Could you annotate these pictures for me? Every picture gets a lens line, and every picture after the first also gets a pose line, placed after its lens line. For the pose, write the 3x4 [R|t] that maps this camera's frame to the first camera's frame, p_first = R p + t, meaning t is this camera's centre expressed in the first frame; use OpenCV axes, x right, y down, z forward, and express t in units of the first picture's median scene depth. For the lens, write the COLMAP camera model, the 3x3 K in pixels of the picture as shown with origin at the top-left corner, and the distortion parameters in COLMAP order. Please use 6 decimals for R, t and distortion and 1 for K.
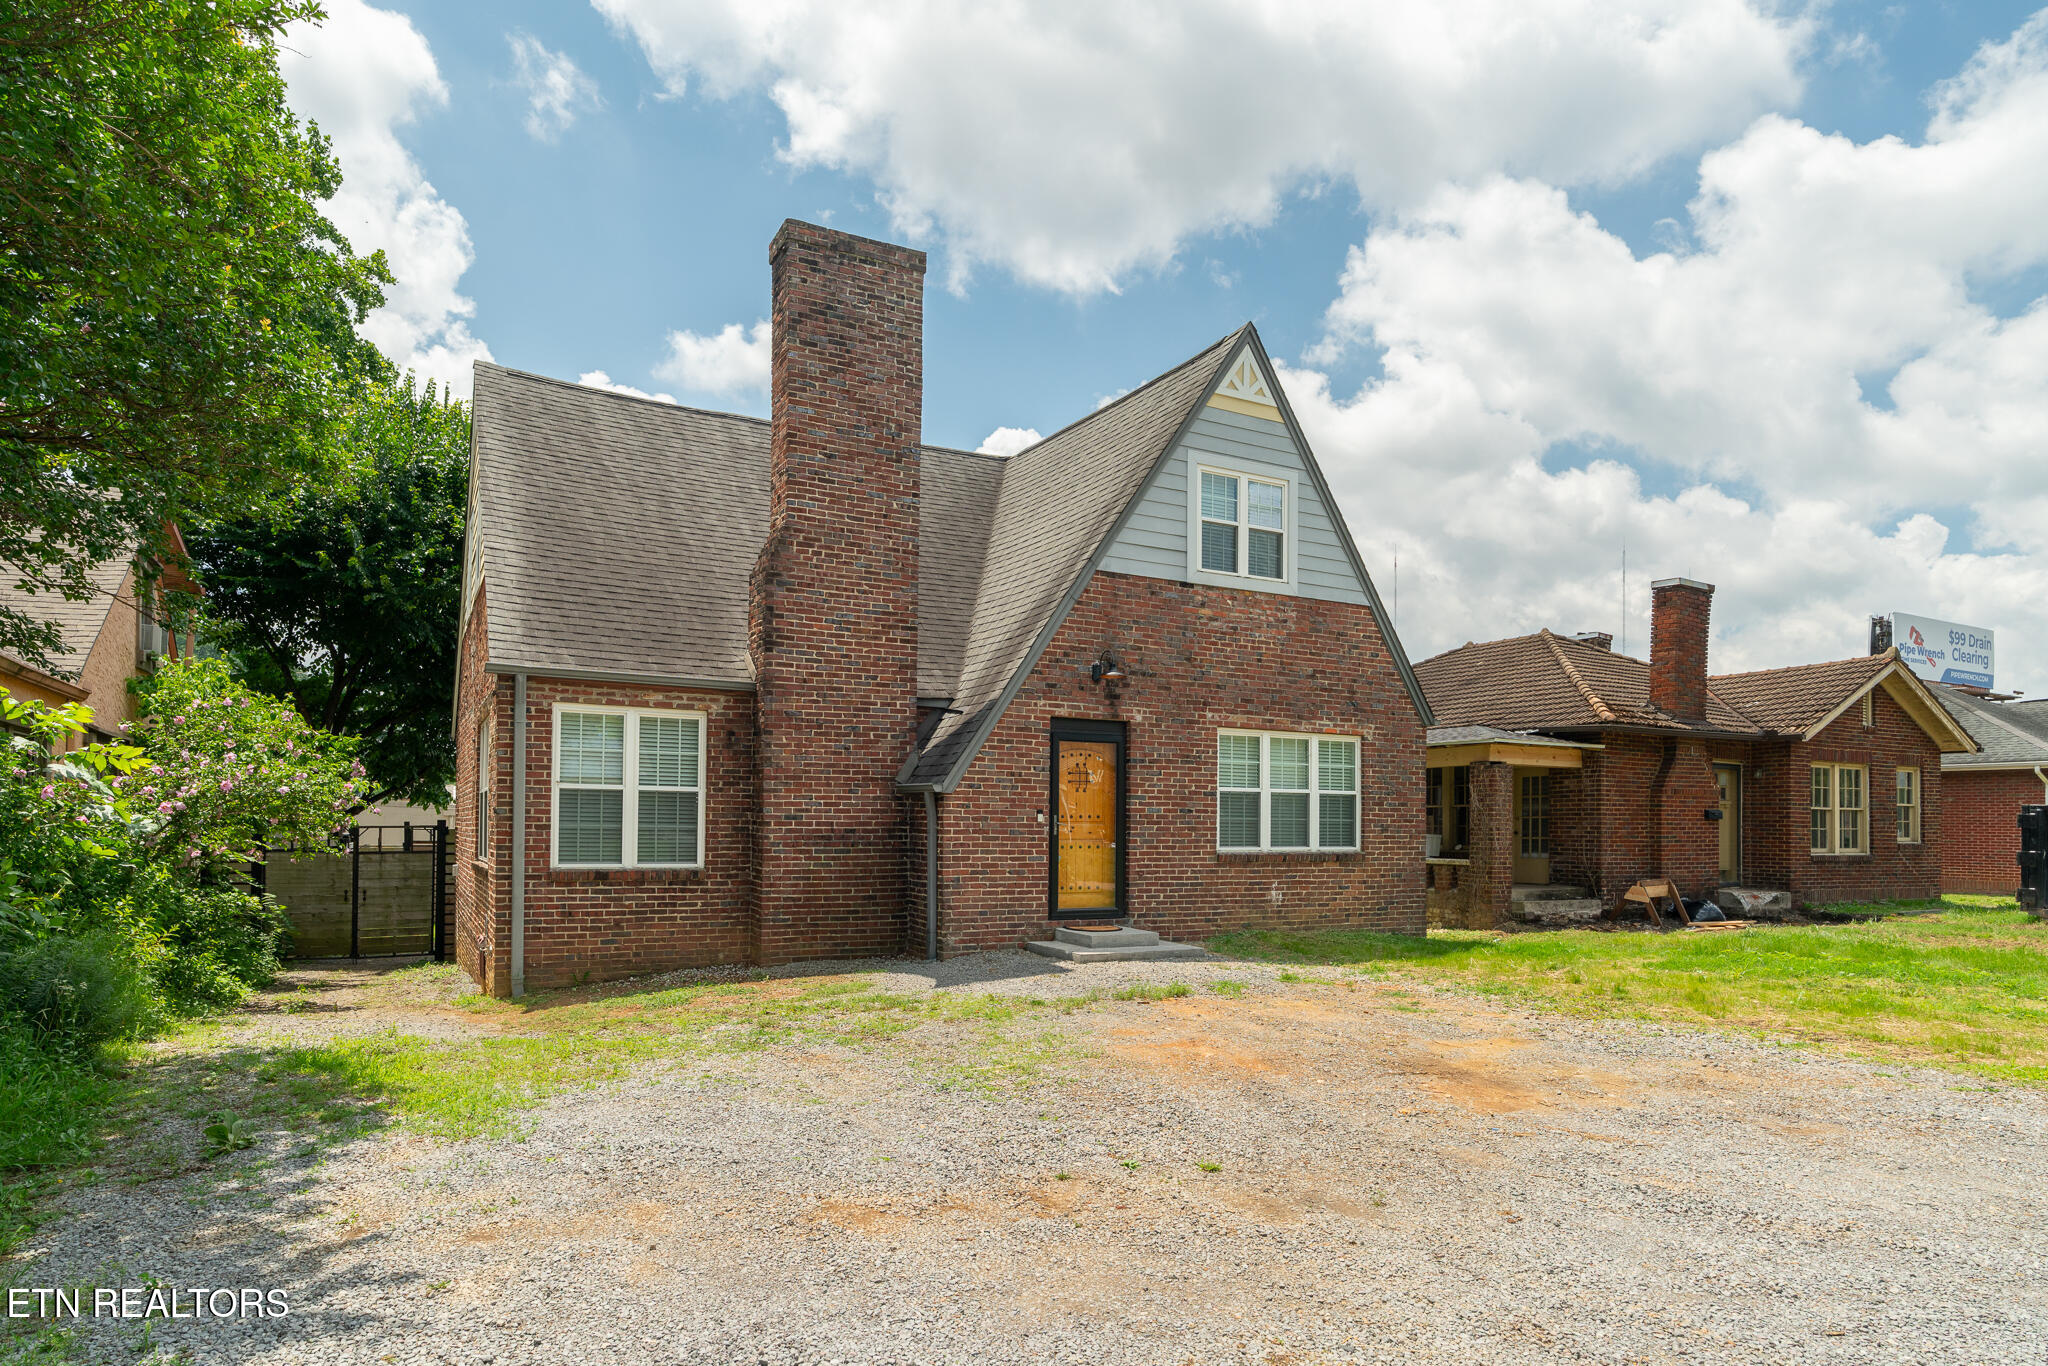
lens RADIAL K [[1159.2, 0, 1012.7], [0, 1159.2, 807.1], [0, 0, 1]] dist [-0.003267, 0.002905]
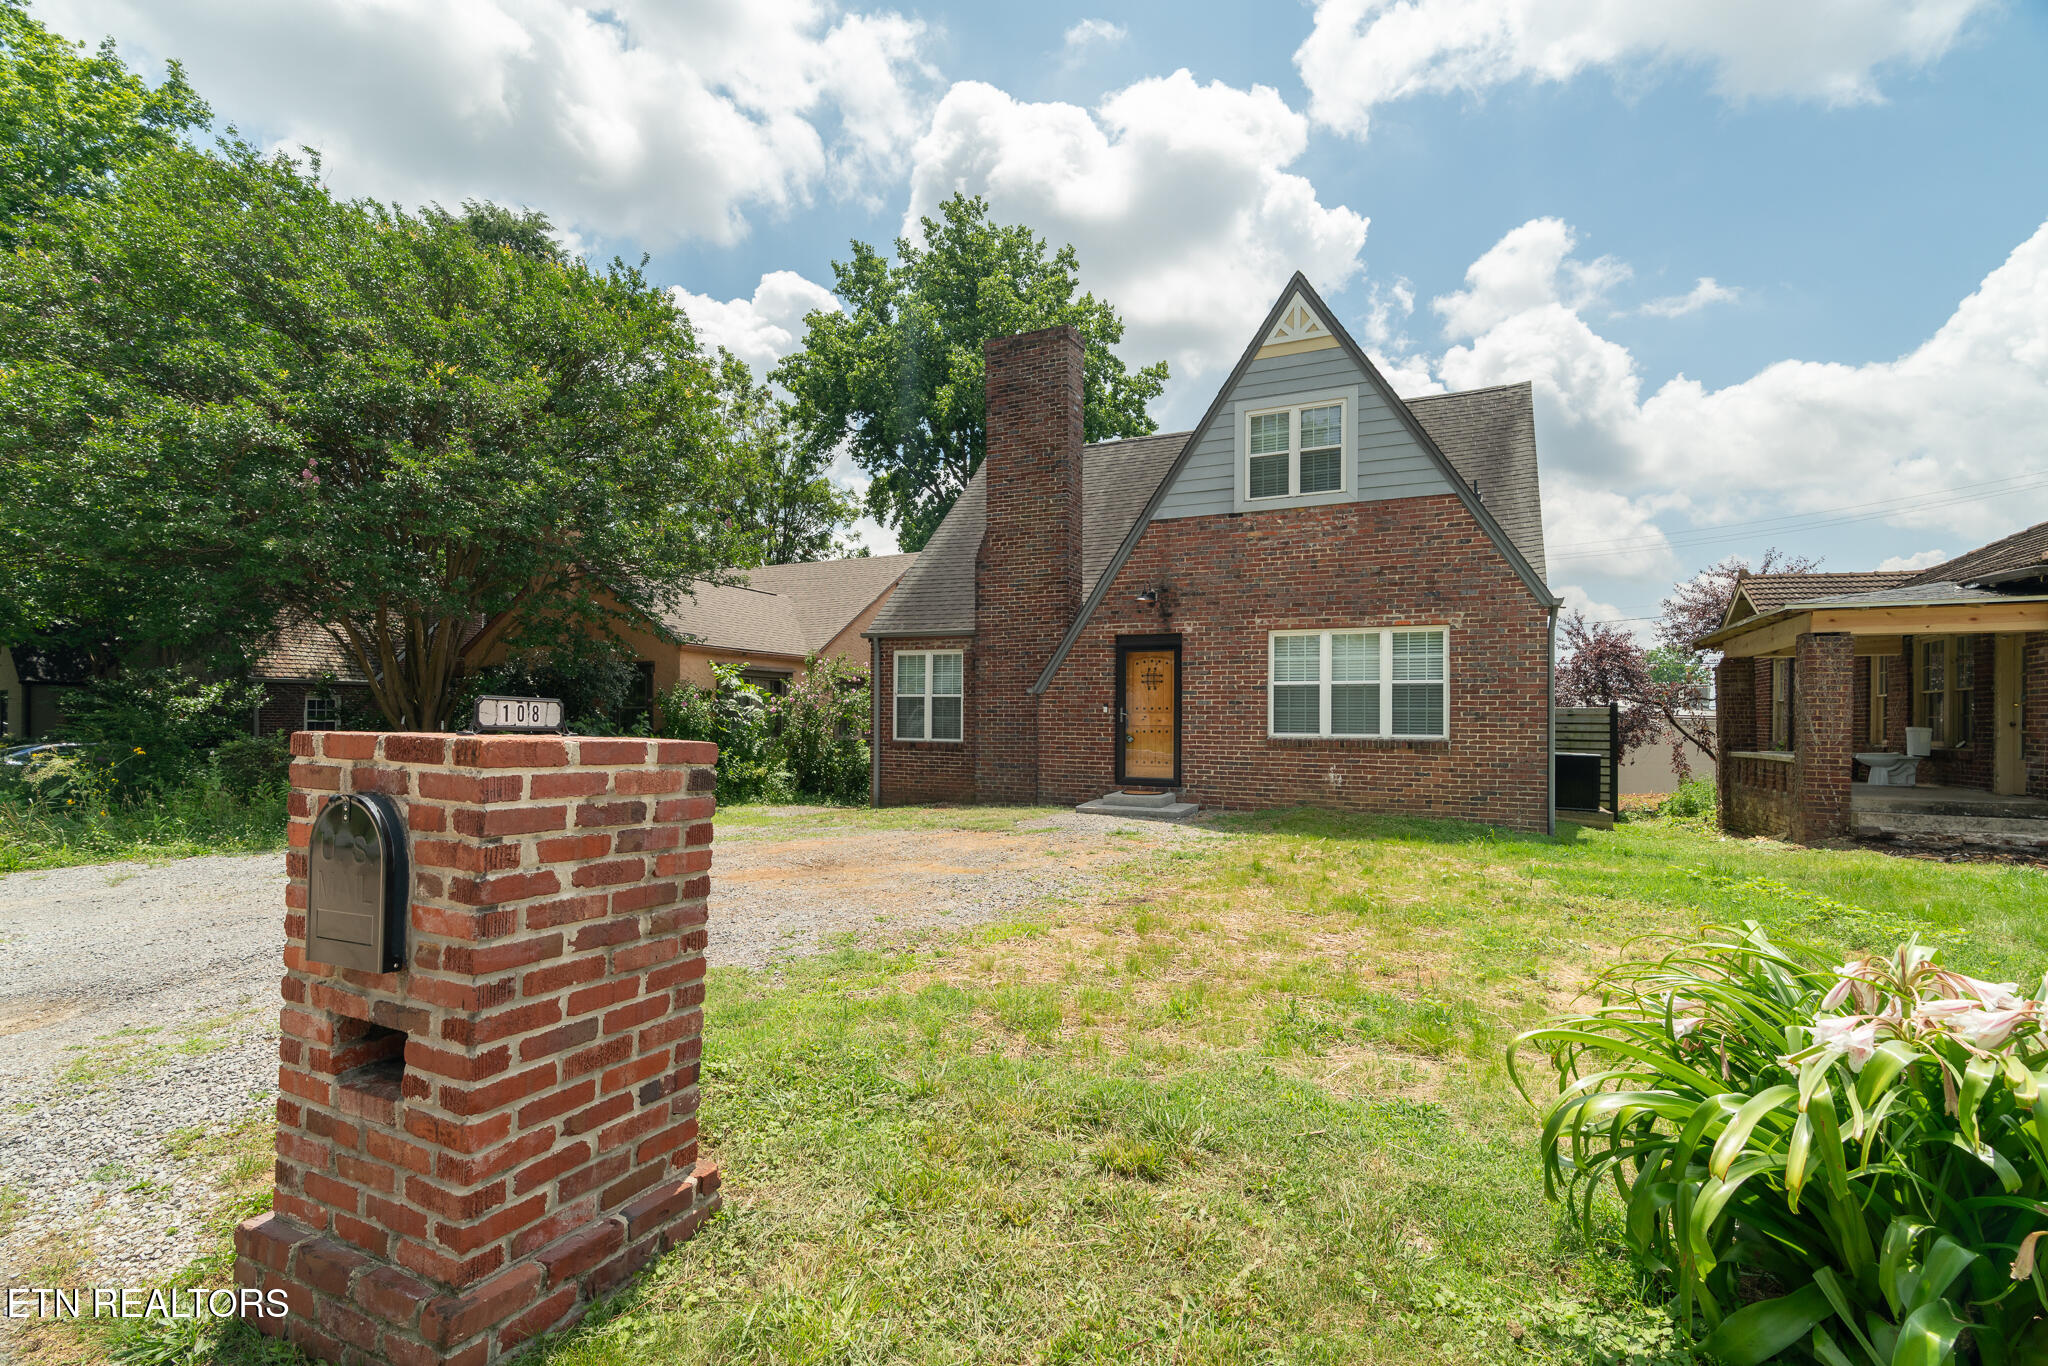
lens RADIAL K [[919.5, 0, 1054.0], [0, 919.5, 716.0], [0, 0, 1]] dist [-0.004584, 0.002325]
pose [[0.603636, -0.008285, -0.797217, 0.842104], [0.010307, 0.999944, -0.002587, 0.018866], [0.797194, -0.006656, 0.603687, 0.285826]]
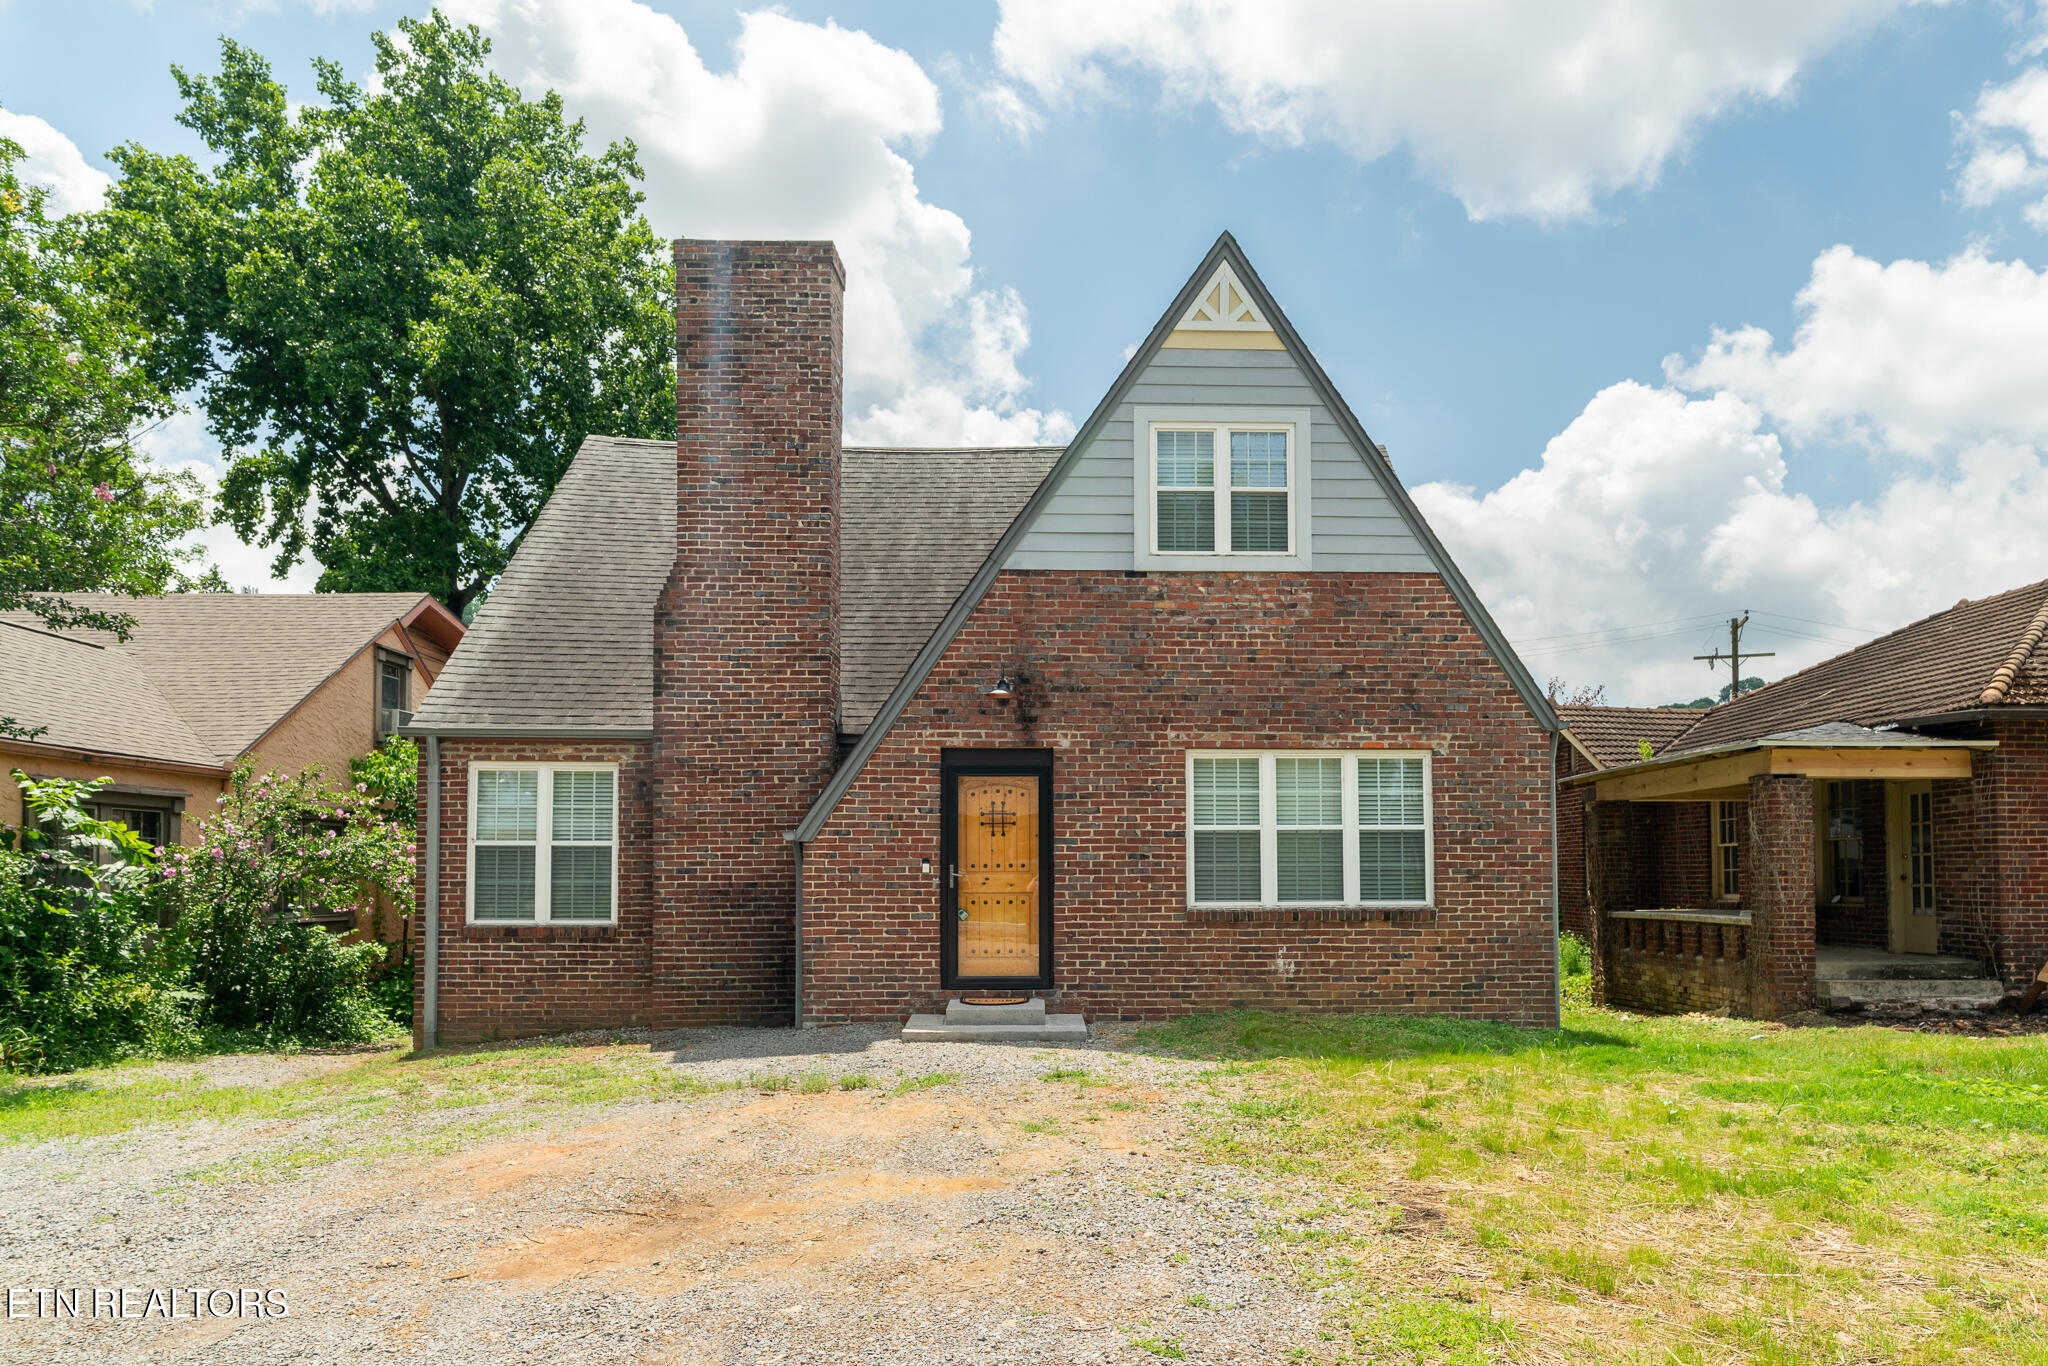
lens RADIAL K [[1263.0, 0, 1109.4], [0, 1263.0, 822.0], [0, 0, 1]] dist [0.000064, -0.006419]
pose [[0.901076, -0.029113, -0.432683, 0.534862], [0.017718, 0.999382, -0.030345, 0.006000], [0.433299, 0.019677, 0.901035, 0.221283]]
